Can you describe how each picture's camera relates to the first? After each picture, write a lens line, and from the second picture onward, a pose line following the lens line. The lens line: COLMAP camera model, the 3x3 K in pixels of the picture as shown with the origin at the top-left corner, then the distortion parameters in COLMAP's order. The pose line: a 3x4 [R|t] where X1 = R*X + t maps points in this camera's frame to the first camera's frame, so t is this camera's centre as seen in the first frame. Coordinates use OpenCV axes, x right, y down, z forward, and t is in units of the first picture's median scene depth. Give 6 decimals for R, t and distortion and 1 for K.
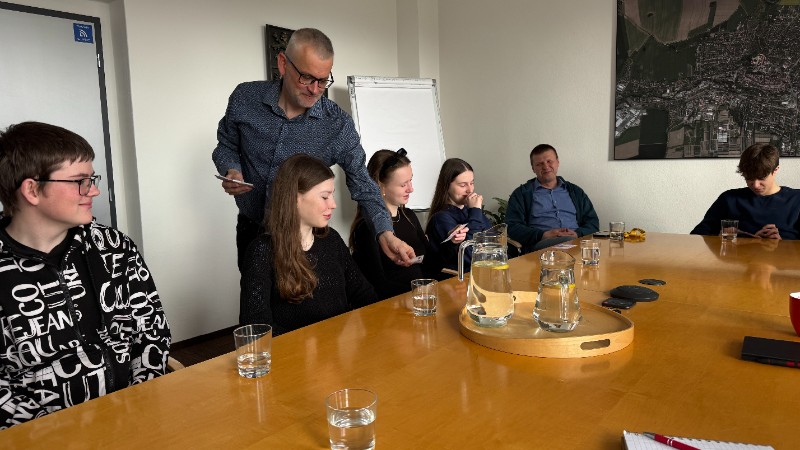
lens RADIAL K [[561.3, 0, 398.4], [0, 561.3, 226.2], [0, 0, 1]] dist [-0.005271, -0.014162]
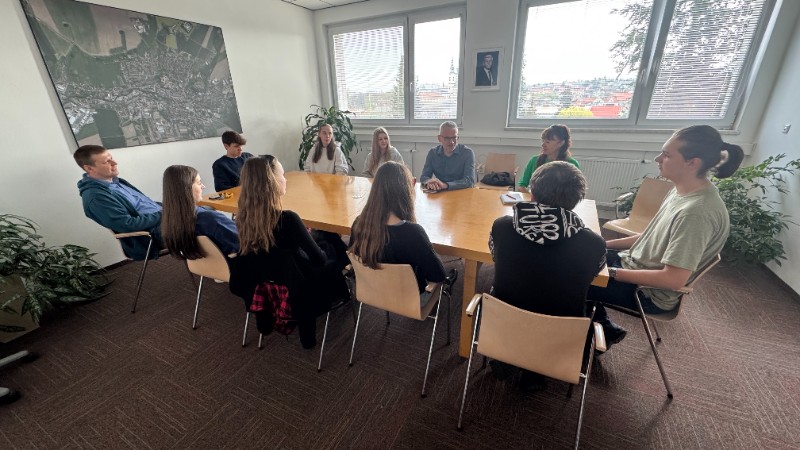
lens RADIAL K [[314.9, 0, 400.8], [0, 314.9, 222.9], [0, 0, 1]] dist [-0.001768, -0.000076]
pose [[-0.202110, -0.317790, 0.926370, -0.451143], [0.160849, 0.922275, 0.351478, -0.117054], [-0.966064, 0.220043, -0.135284, 0.518305]]
